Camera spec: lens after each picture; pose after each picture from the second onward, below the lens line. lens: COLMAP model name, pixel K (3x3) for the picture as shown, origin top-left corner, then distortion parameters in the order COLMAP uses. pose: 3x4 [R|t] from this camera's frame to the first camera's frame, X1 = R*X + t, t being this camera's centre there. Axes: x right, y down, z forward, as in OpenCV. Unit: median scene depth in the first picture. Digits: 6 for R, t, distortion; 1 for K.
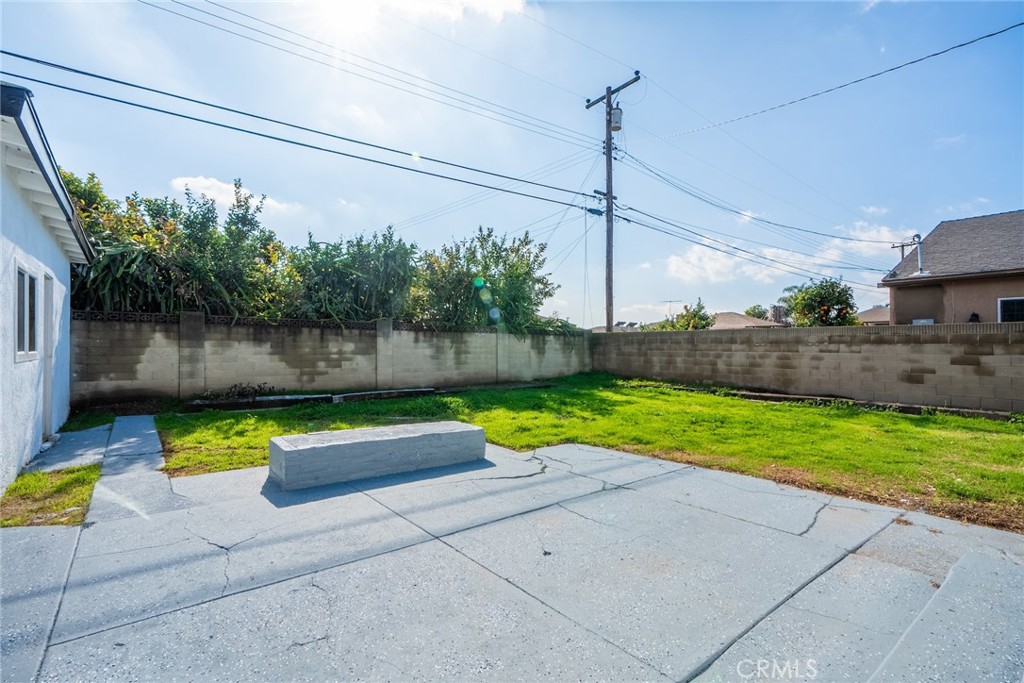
lens RADIAL K [[468.9, 0, 512.0], [0, 468.9, 341.5], [0, 0, 1]] dist [-0.004197, 0.000125]
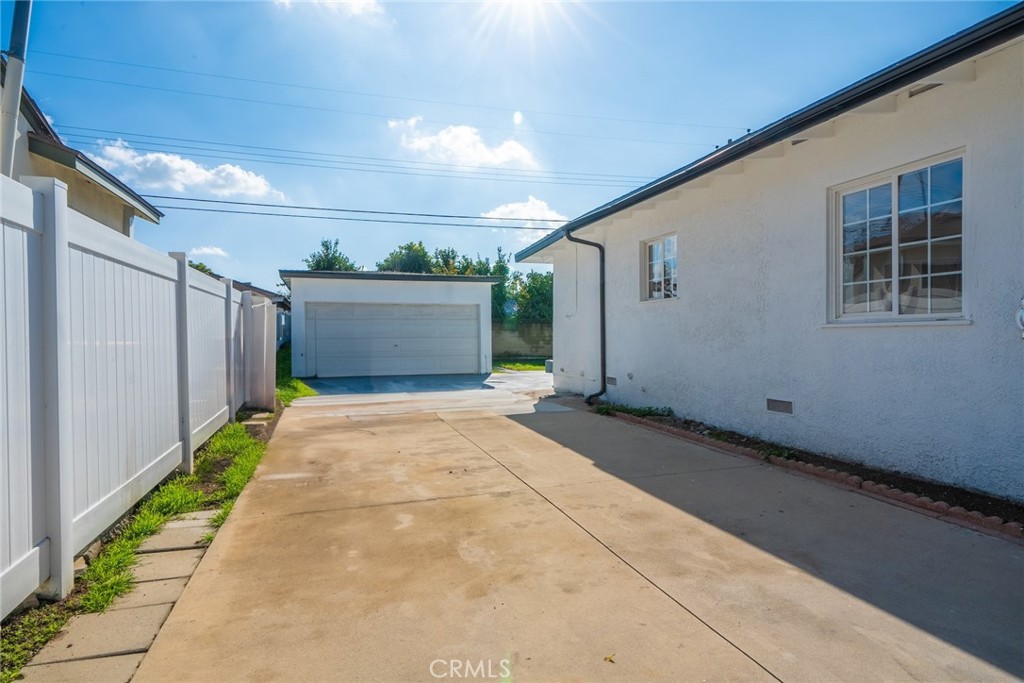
lens RADIAL K [[560.0, 0, 512.0], [0, 560.0, 341.5], [0, 0, 1]] dist [0.000293, 0.000826]
pose [[0.940580, -0.007826, -0.339481, 0.300433], [0.015751, 0.999664, 0.020597, -0.004007], [0.339206, -0.024720, 0.940387, -1.421315]]
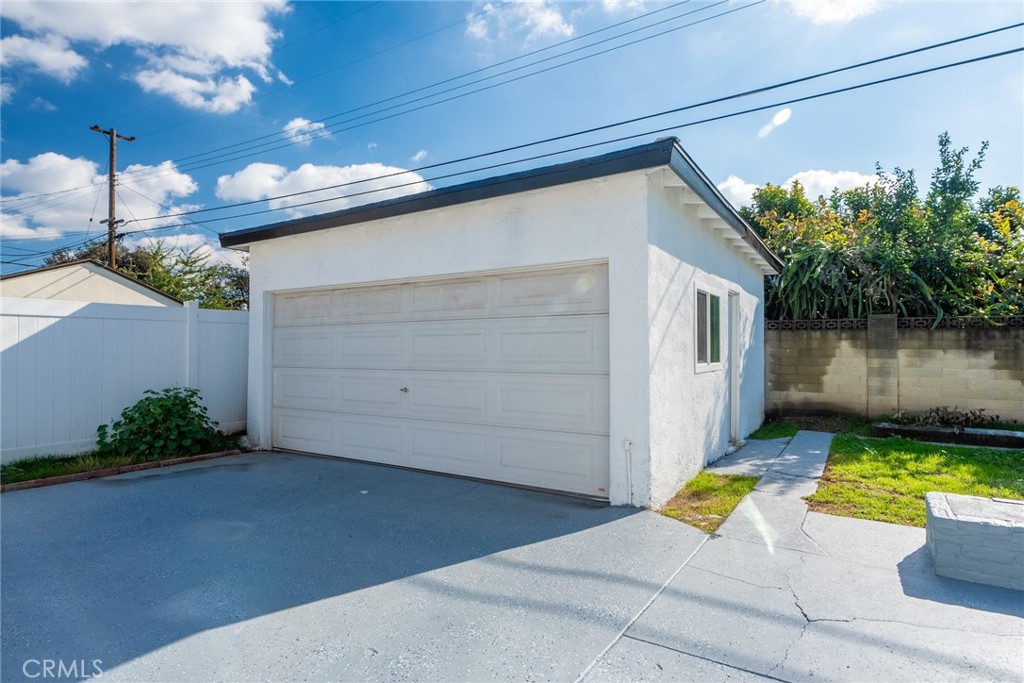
lens RADIAL K [[560.0, 0, 512.0], [0, 560.0, 341.5], [0, 0, 1]] dist [0.000293, 0.000826]
pose [[0.324677, -0.018383, -0.945646, 0.041620], [0.010243, 0.999821, -0.015919, -0.007107], [0.945769, -0.004518, 0.324807, 0.061215]]
